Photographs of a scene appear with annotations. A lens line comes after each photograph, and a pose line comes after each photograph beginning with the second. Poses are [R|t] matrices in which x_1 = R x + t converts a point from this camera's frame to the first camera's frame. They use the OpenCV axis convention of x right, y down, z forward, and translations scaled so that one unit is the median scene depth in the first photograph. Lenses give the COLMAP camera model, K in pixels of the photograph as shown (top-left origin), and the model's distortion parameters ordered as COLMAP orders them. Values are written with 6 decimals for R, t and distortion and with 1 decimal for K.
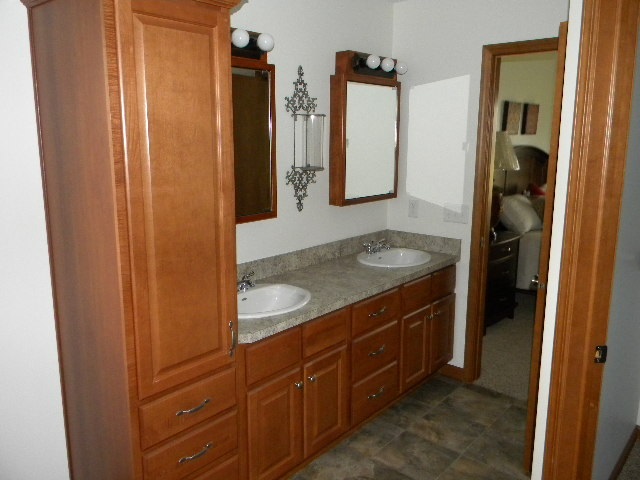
lens RADIAL K [[525.9, 0, 319.3], [0, 525.9, 237.4], [0, 0, 1]] dist [0.028522, -0.039146]
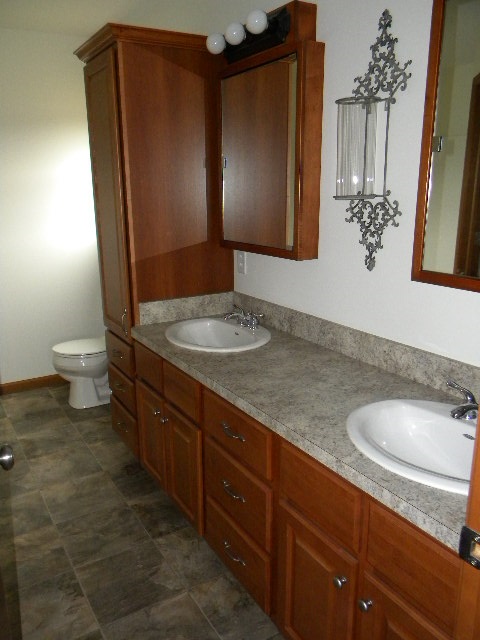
lens RADIAL K [[525.9, 0, 226.8], [0, 525.9, 335.1], [0, 0, 1]] dist [0.028522, -0.039146]
pose [[-0.324947, 0.260181, -0.909239, 0.609276], [-0.174588, 0.928385, 0.328054, -0.155976], [0.929477, 0.265343, -0.256252, 1.058358]]
